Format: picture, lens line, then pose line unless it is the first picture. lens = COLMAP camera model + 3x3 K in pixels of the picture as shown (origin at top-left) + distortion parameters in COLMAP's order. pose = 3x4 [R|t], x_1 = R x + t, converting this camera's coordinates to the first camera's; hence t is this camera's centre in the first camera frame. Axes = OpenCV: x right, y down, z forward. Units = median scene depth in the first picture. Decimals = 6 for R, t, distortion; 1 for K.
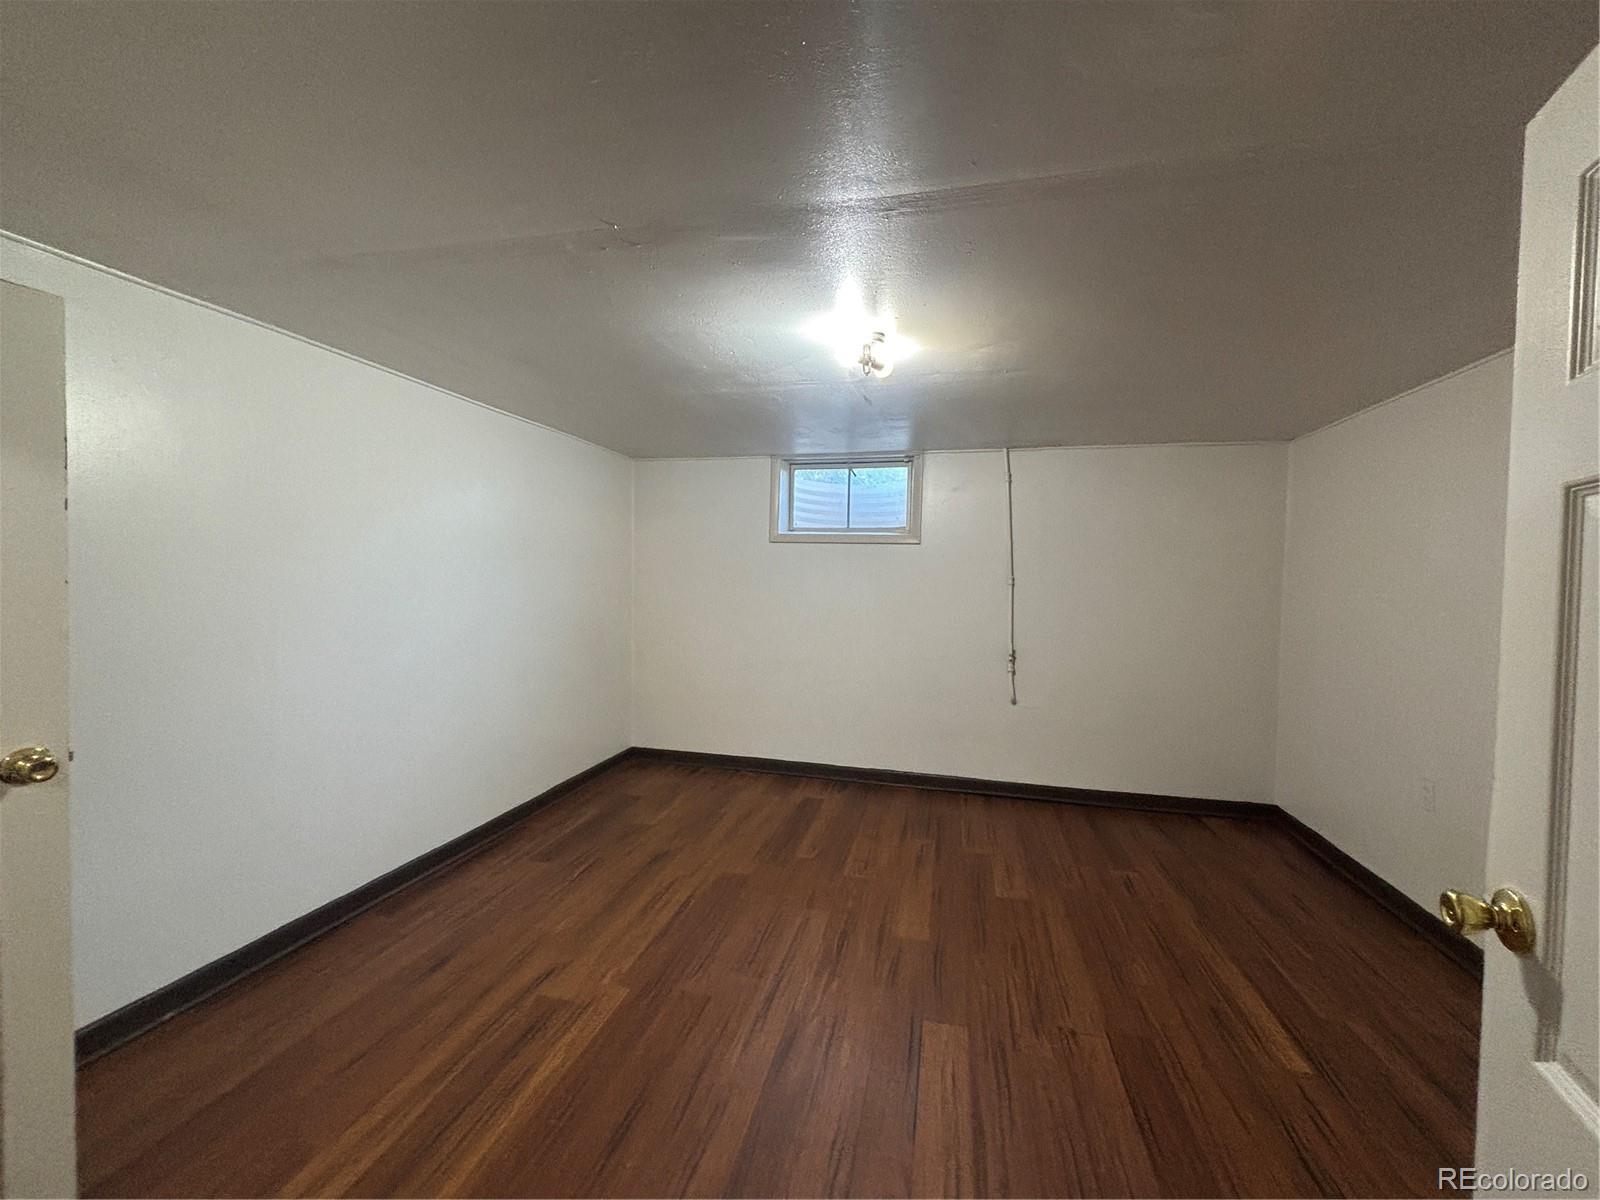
lens RADIAL K [[644.9, 0, 803.5], [0, 644.9, 598.1], [0, 0, 1]] dist [0.001802, 0.000761]
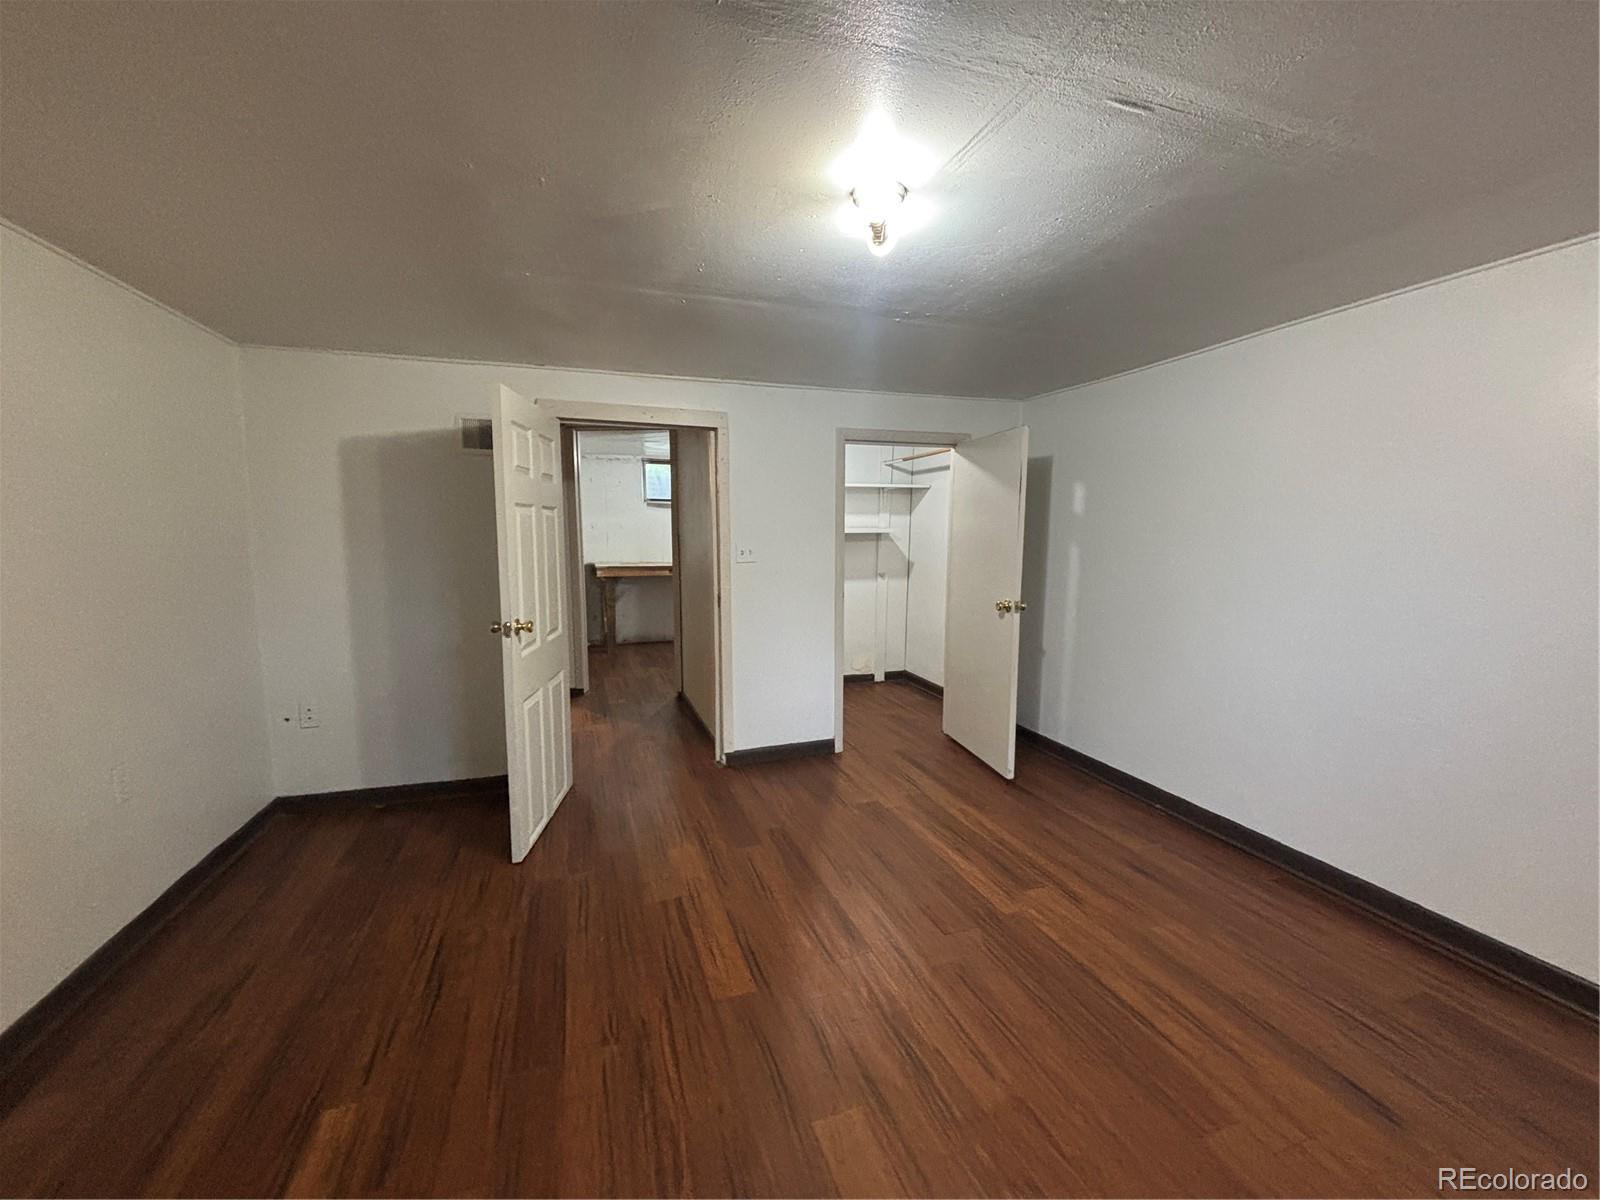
lens RADIAL K [[644.9, 0, 803.5], [0, 644.9, 598.1], [0, 0, 1]] dist [0.001802, 0.000761]
pose [[-0.842592, 0.035367, -0.537390, 0.573136], [-0.034269, 0.992298, 0.119036, -0.040695], [0.537461, 0.118715, -0.834890, 1.625125]]
